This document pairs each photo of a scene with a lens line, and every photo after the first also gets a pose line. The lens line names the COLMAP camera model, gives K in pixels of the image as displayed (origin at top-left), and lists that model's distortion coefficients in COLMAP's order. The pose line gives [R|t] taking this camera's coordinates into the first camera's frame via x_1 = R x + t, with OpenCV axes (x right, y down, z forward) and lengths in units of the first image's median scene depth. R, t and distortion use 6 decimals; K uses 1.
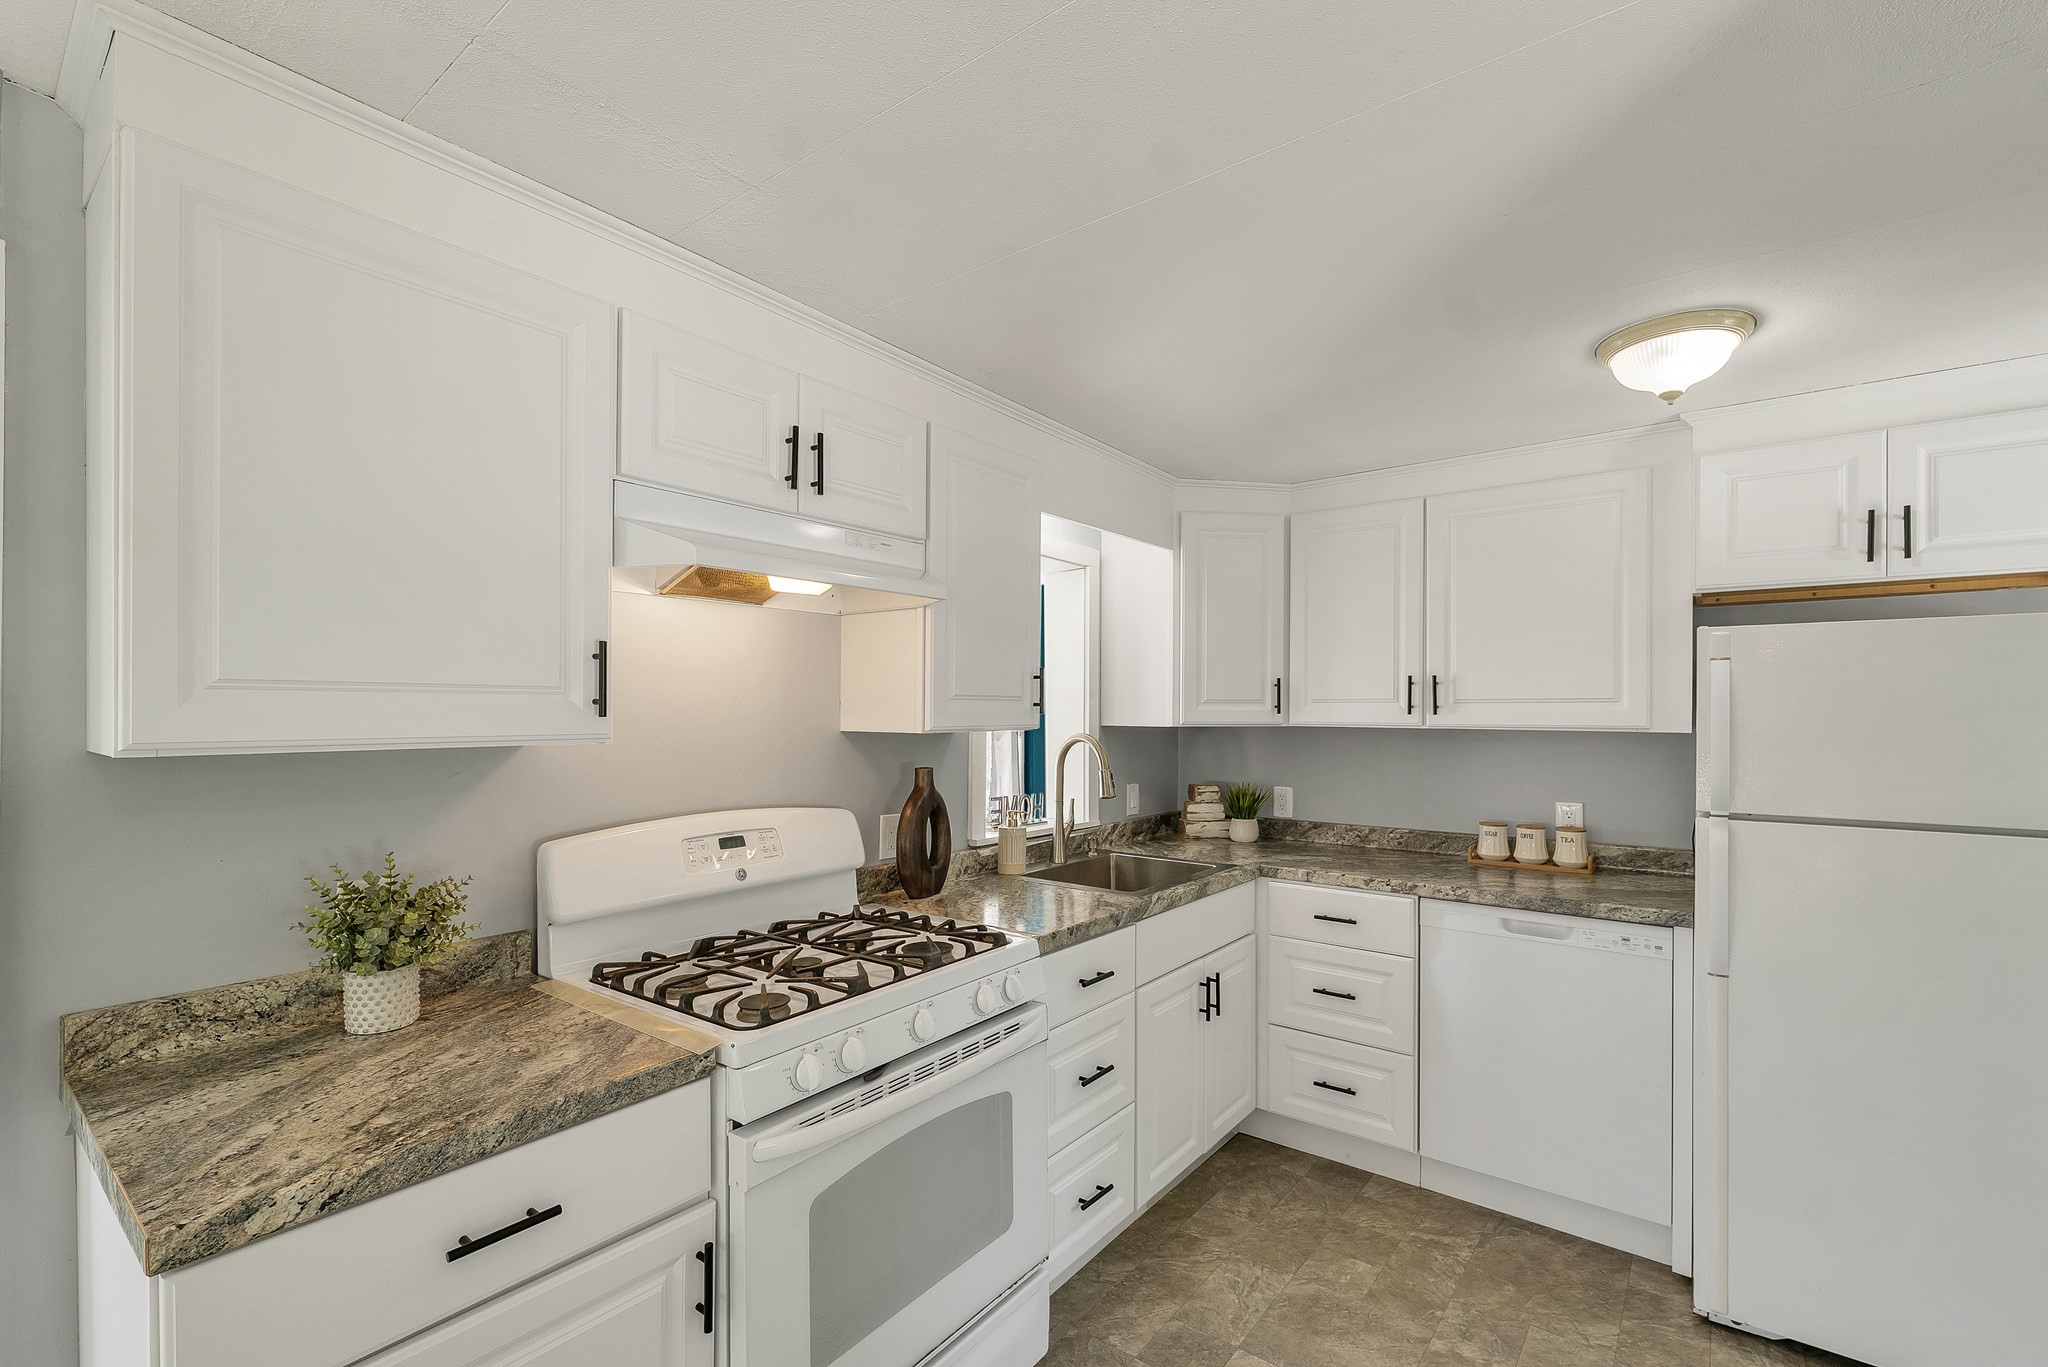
lens RADIAL K [[881.1, 0, 1028.5], [0, 881.1, 715.0], [0, 0, 1]] dist [-0.000573, -0.000029]
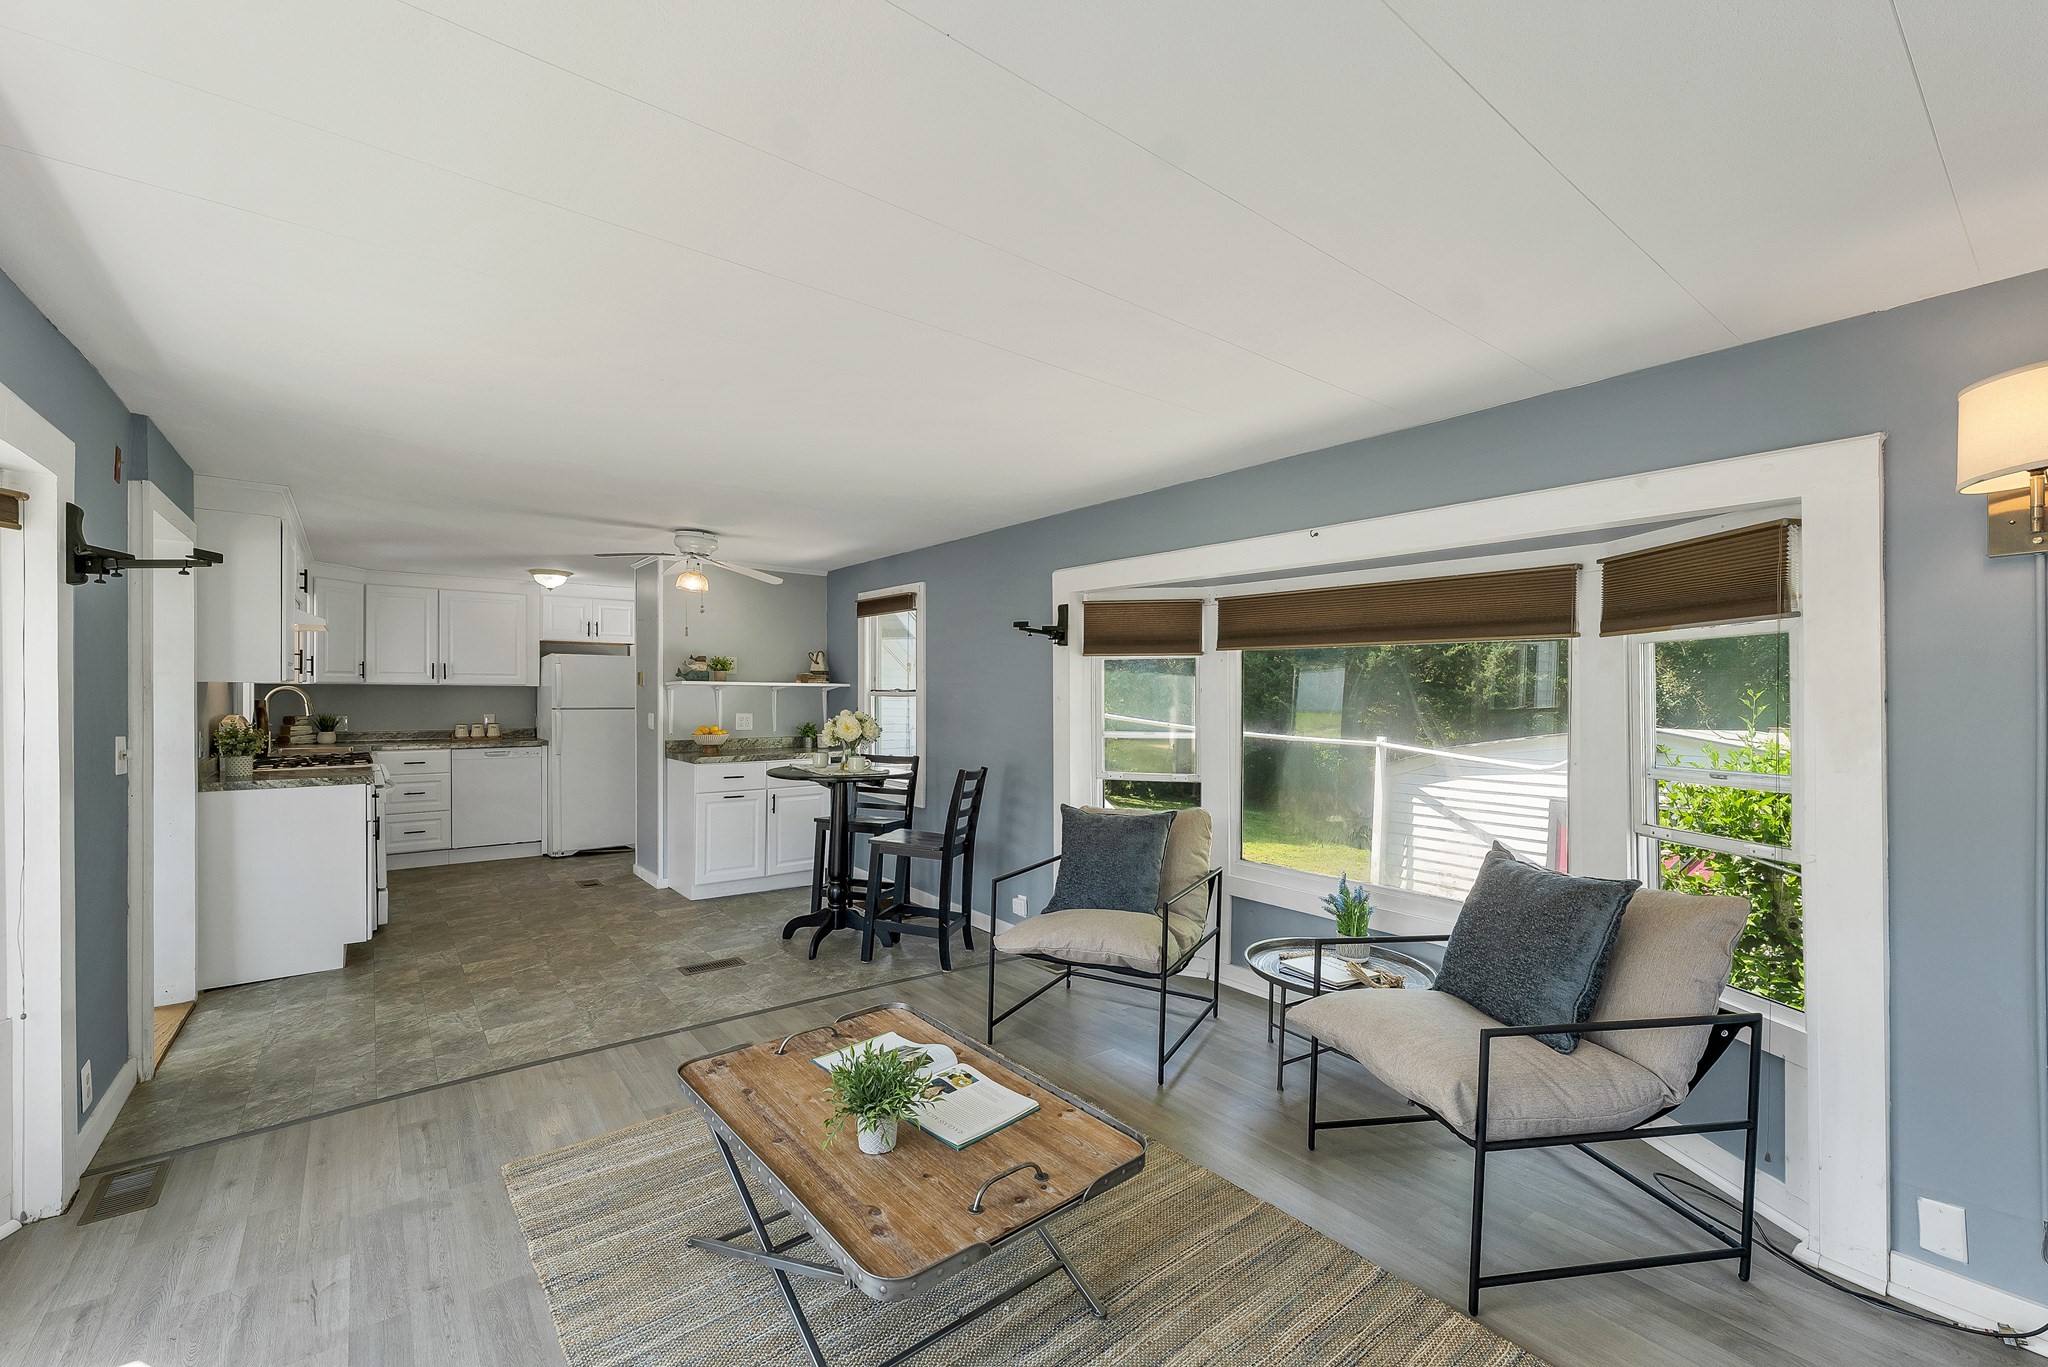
lens RADIAL K [[843.5, 0, 1027.5], [0, 843.5, 700.0], [0, 0, 1]] dist [-0.000128, 0.000232]
pose [[0.241913, -0.010149, 0.970245, -1.739980], [-0.002007, 0.999938, 0.010960, 0.034474], [-0.970296, -0.004599, 0.241877, -1.394967]]
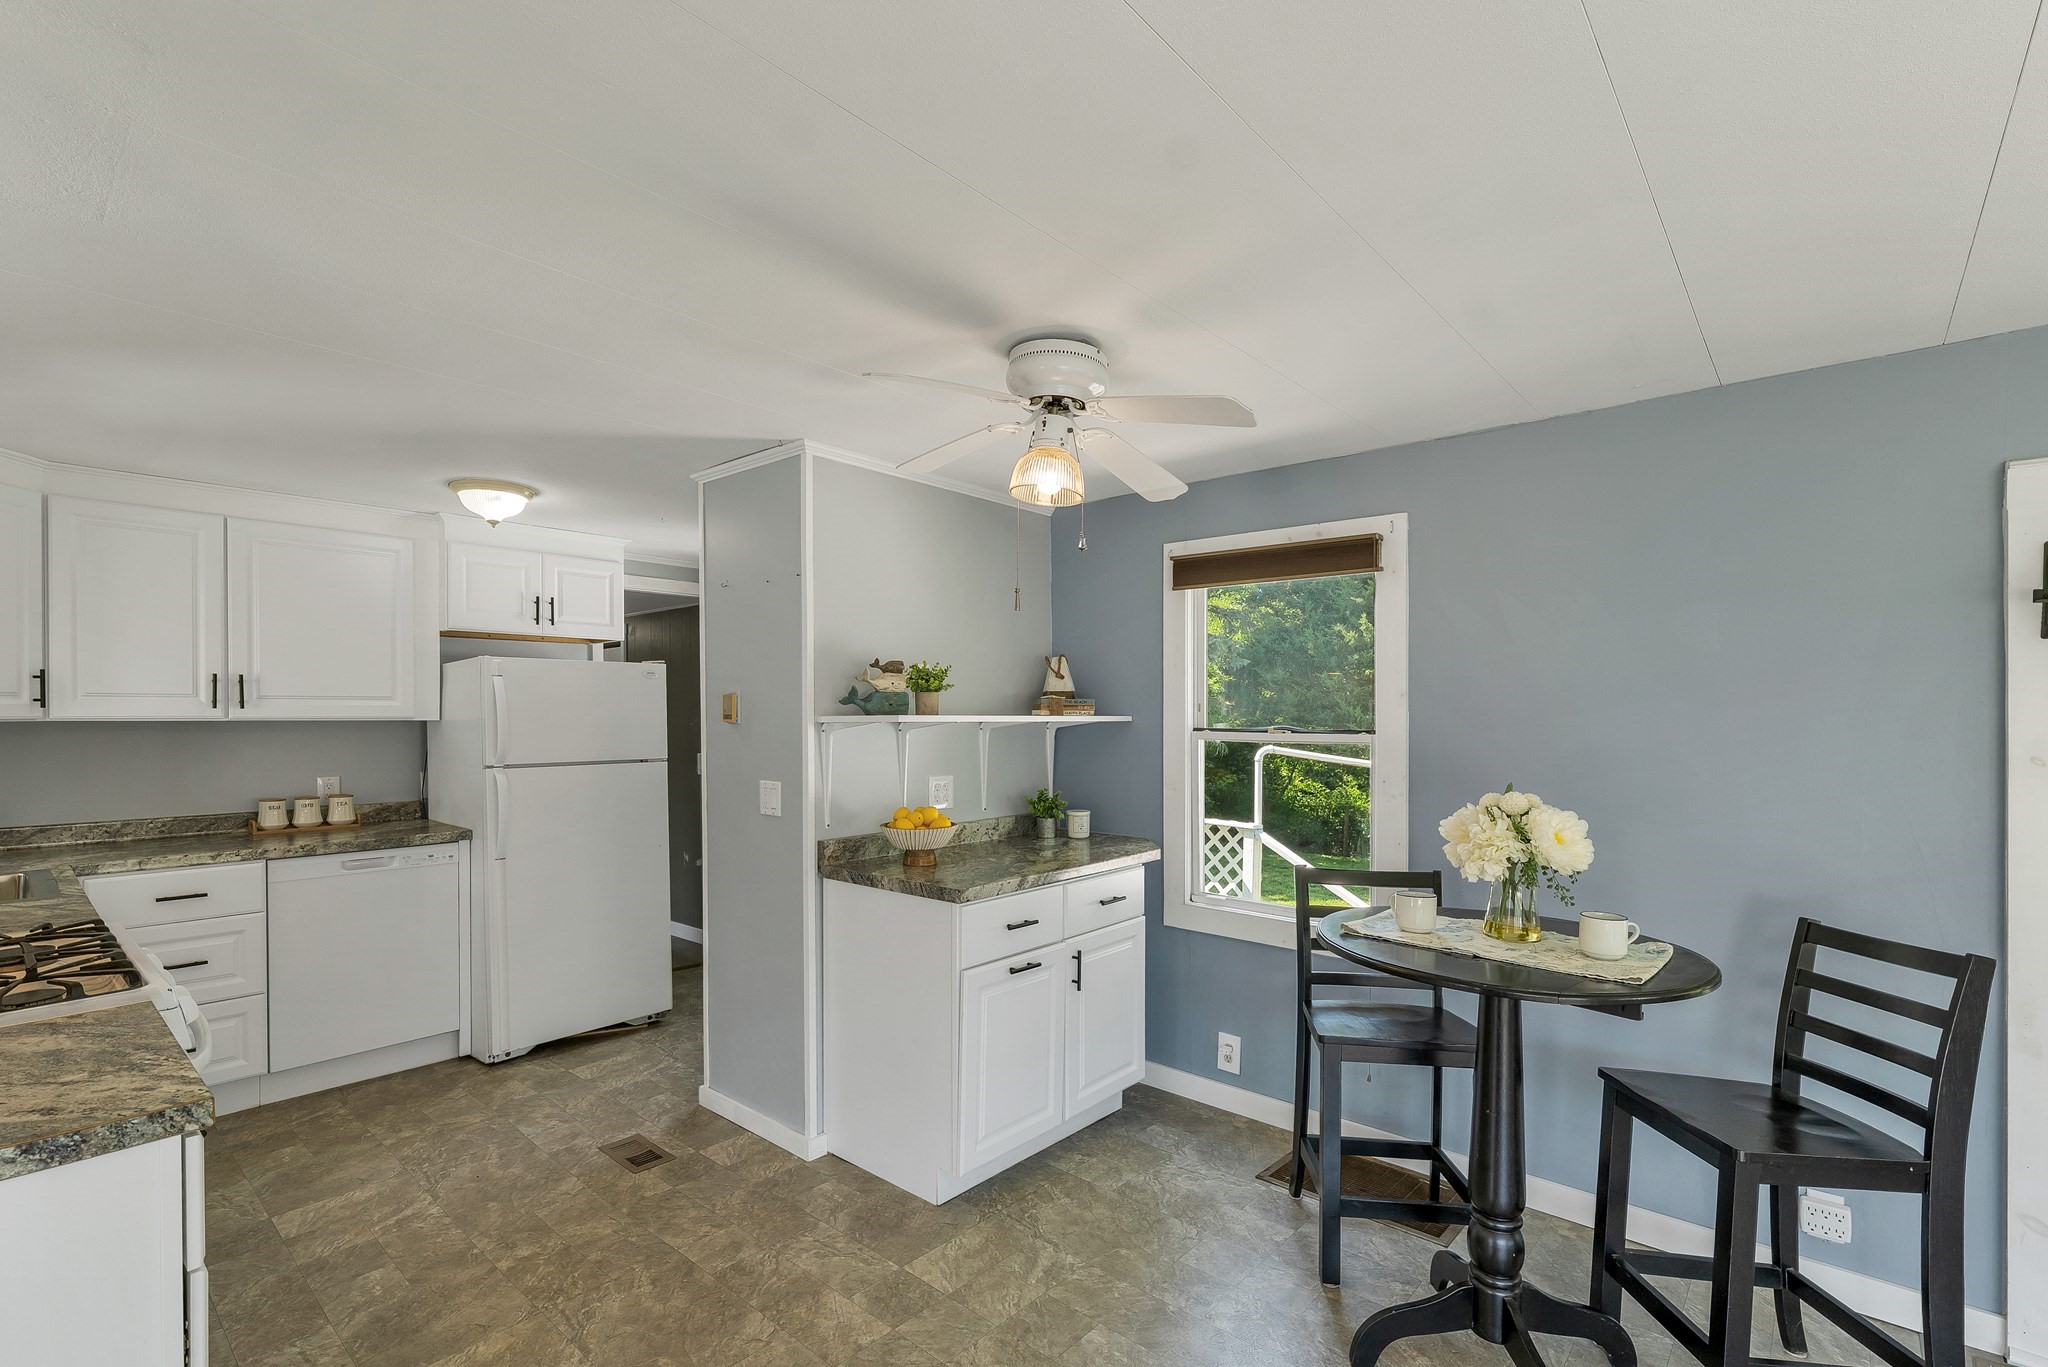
lens RADIAL K [[922.7, 0, 1031.9], [0, 922.7, 721.5], [0, 0, 1]] dist [-0.000550, -0.000191]
pose [[0.053020, -0.015468, 0.998474, -0.844803], [0.001403, 0.999880, 0.015415, -0.000819], [-0.998592, 0.000584, 0.053035, -0.122349]]
